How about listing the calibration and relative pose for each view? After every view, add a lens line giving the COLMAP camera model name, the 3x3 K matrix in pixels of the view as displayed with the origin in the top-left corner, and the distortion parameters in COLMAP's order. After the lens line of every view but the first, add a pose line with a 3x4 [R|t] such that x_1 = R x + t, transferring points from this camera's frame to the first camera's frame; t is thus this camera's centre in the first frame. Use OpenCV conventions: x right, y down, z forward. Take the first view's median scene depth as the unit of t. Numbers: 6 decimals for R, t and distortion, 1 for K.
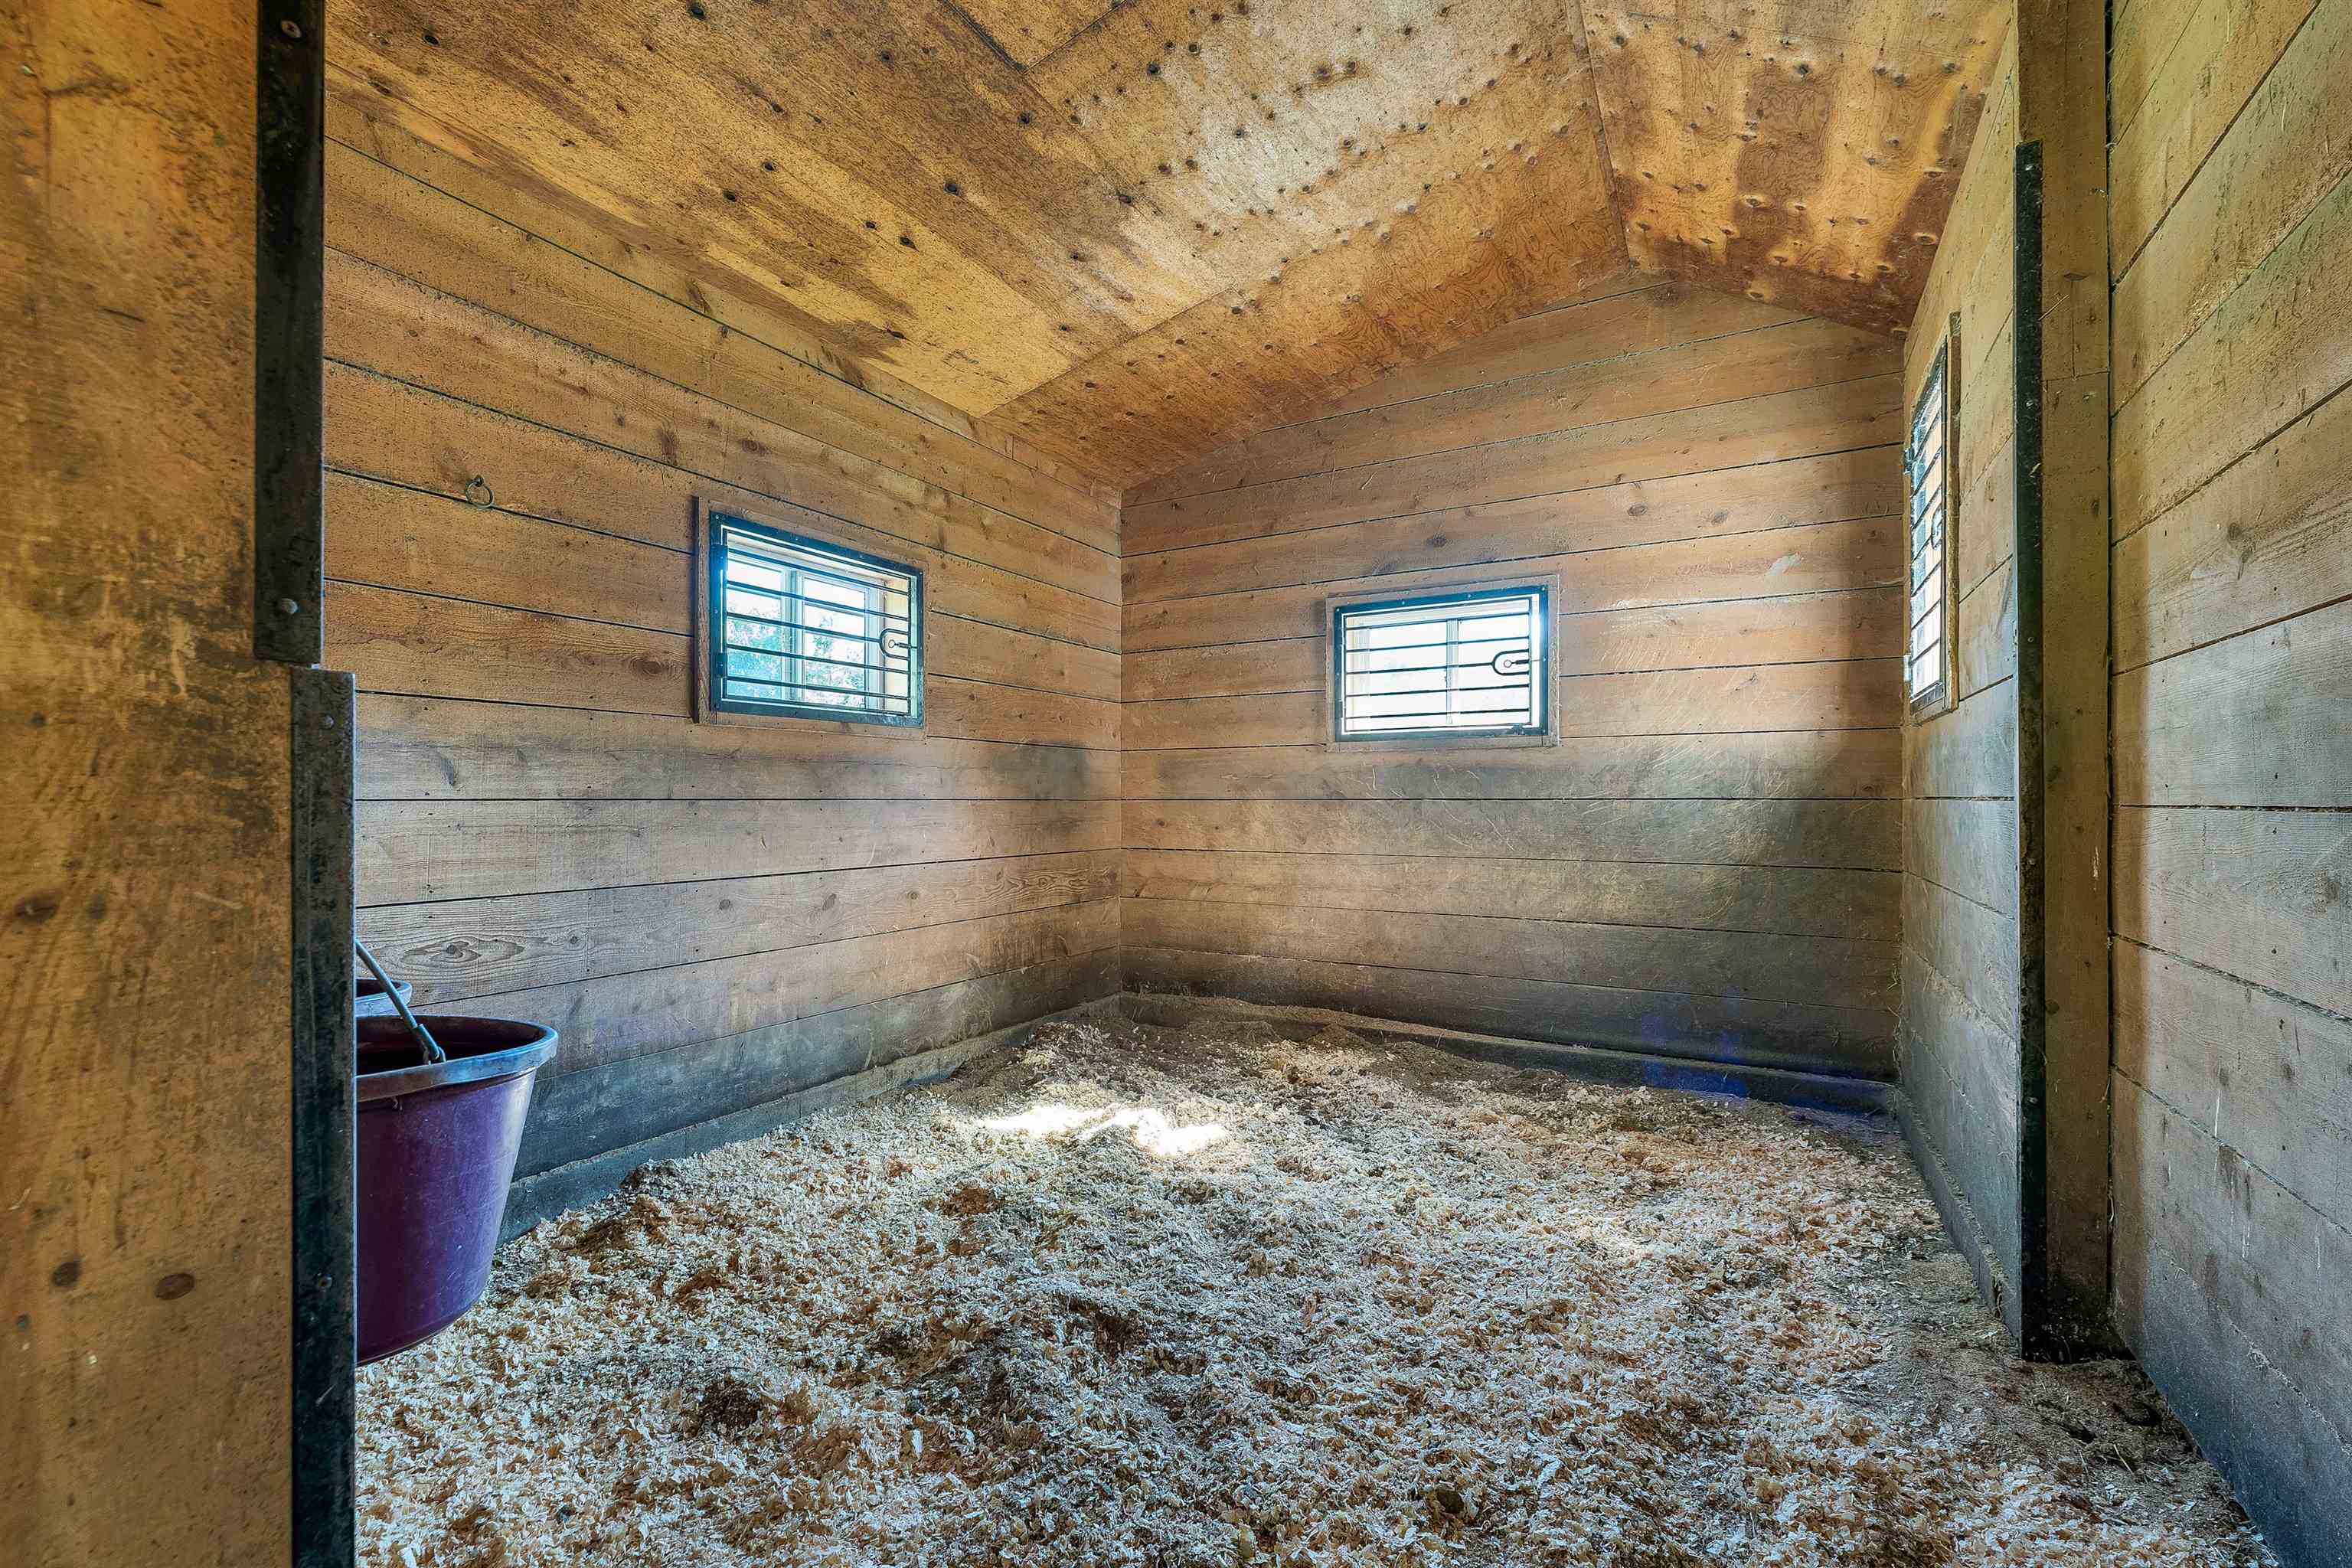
lens RADIAL K [[974.3, 0, 1173.9], [0, 974.3, 776.0], [0, 0, 1]] dist [-0.001205, -0.000270]
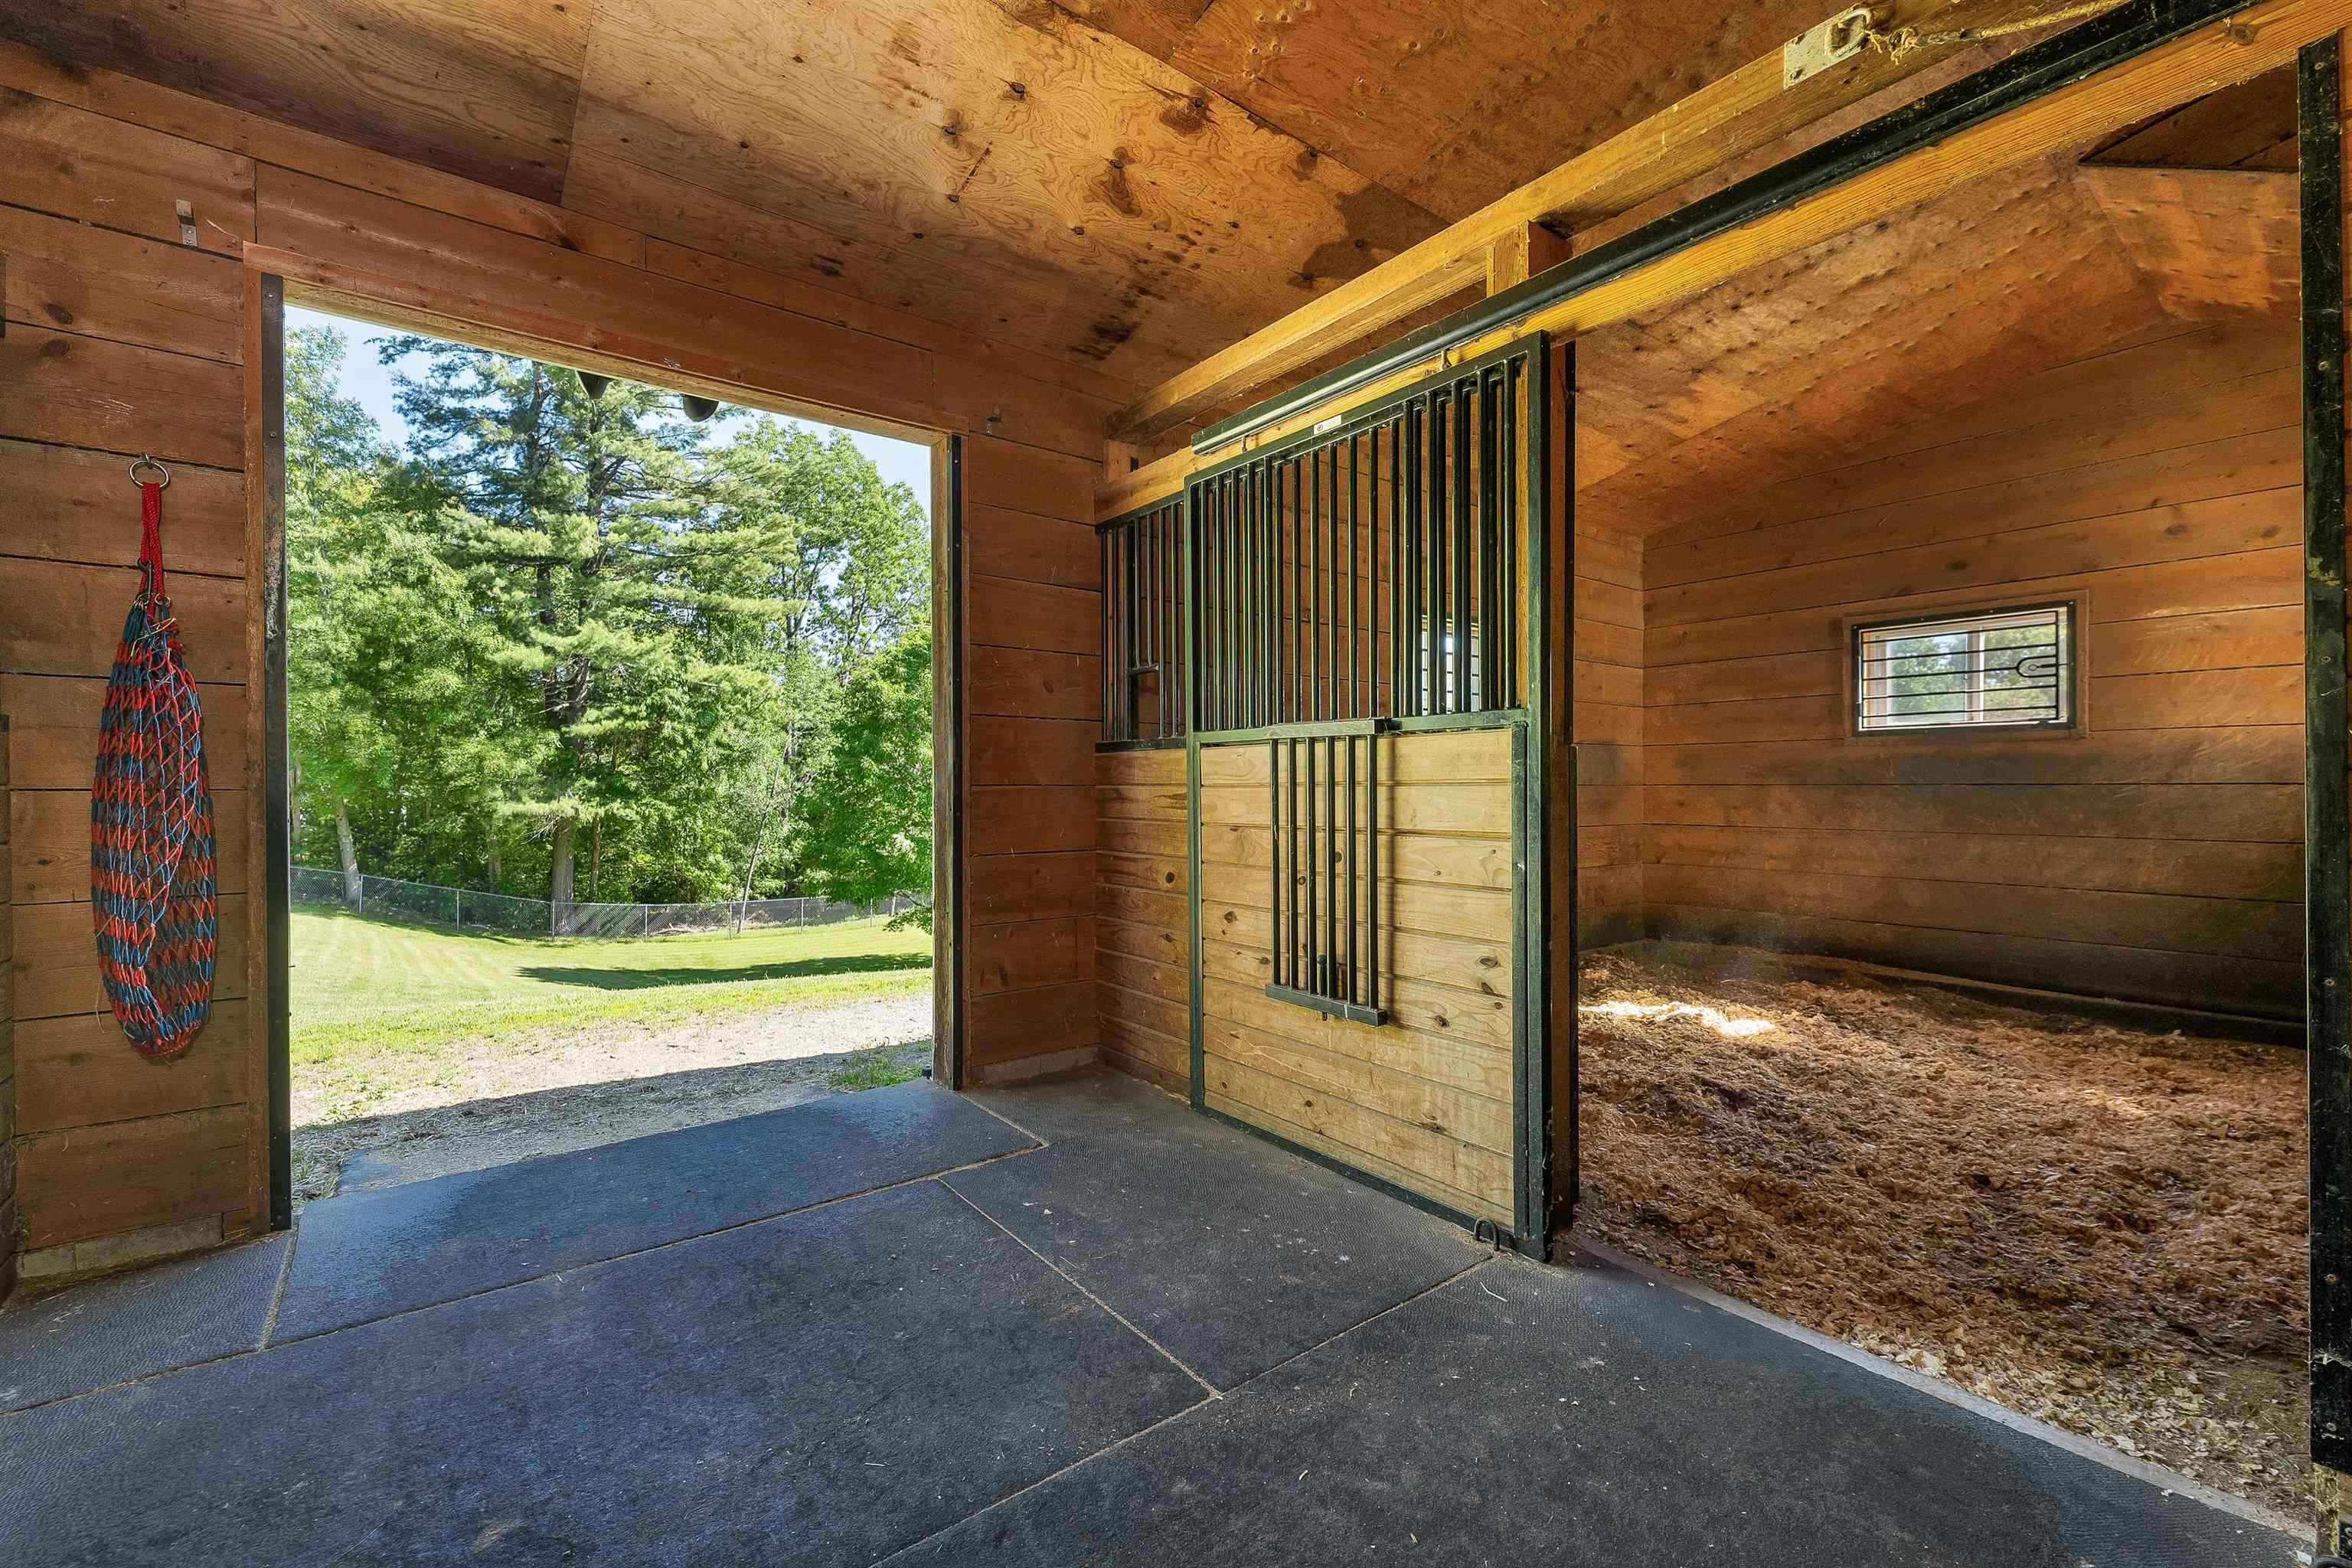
lens RADIAL K [[974.3, 0, 1173.9], [0, 974.3, 776.0], [0, 0, 1]] dist [-0.001205, -0.000270]
pose [[0.920651, -0.004202, -0.390365, -0.153535], [0.009819, 0.999875, 0.012395, -0.010934], [0.390264, -0.015244, 0.920577, -0.488282]]
